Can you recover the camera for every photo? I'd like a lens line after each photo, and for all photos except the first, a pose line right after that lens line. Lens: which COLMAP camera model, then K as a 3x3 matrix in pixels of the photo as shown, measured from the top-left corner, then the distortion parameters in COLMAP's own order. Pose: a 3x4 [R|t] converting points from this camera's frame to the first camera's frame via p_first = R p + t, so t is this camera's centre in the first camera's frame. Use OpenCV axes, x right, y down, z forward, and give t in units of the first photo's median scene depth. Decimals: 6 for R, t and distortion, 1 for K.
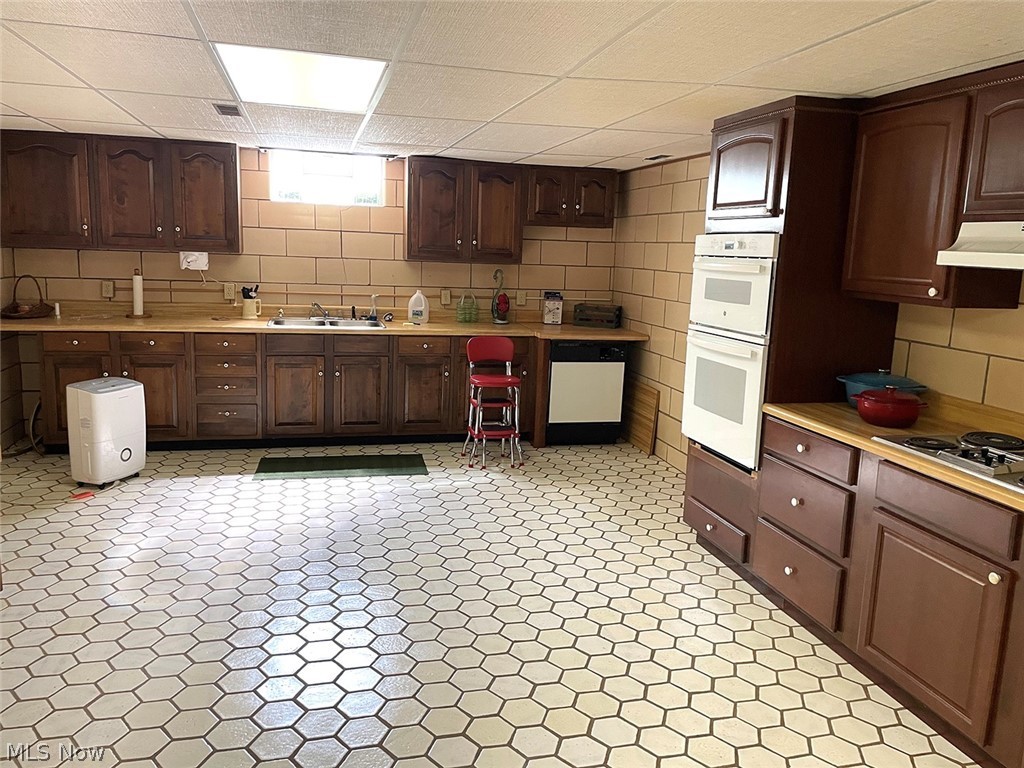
lens RADIAL K [[783.5, 0, 512.0], [0, 783.5, 384.0], [0, 0, 1]] dist [0.084262, -0.115843]
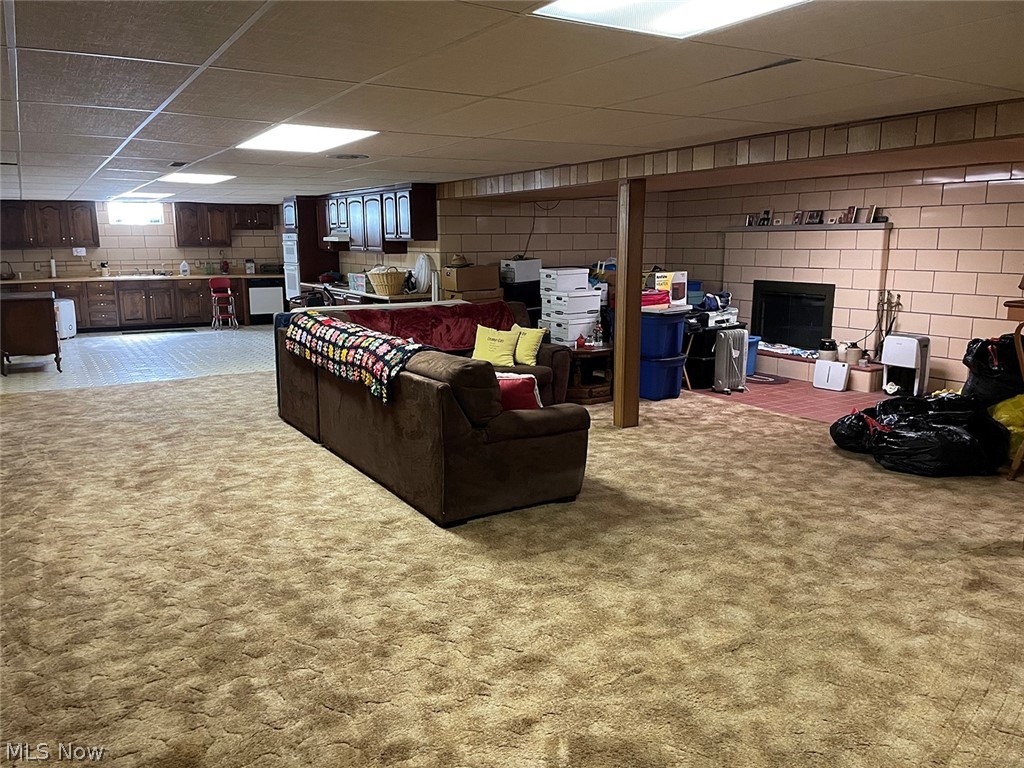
lens RADIAL K [[783.5, 0, 512.0], [0, 783.5, 384.0], [0, 0, 1]] dist [0.084262, -0.115843]
pose [[0.955889, -0.094558, 0.278091, 0.120701], [0.090576, 0.995519, 0.027162, 0.272080], [-0.279413, -0.000775, 0.960171, -1.535137]]
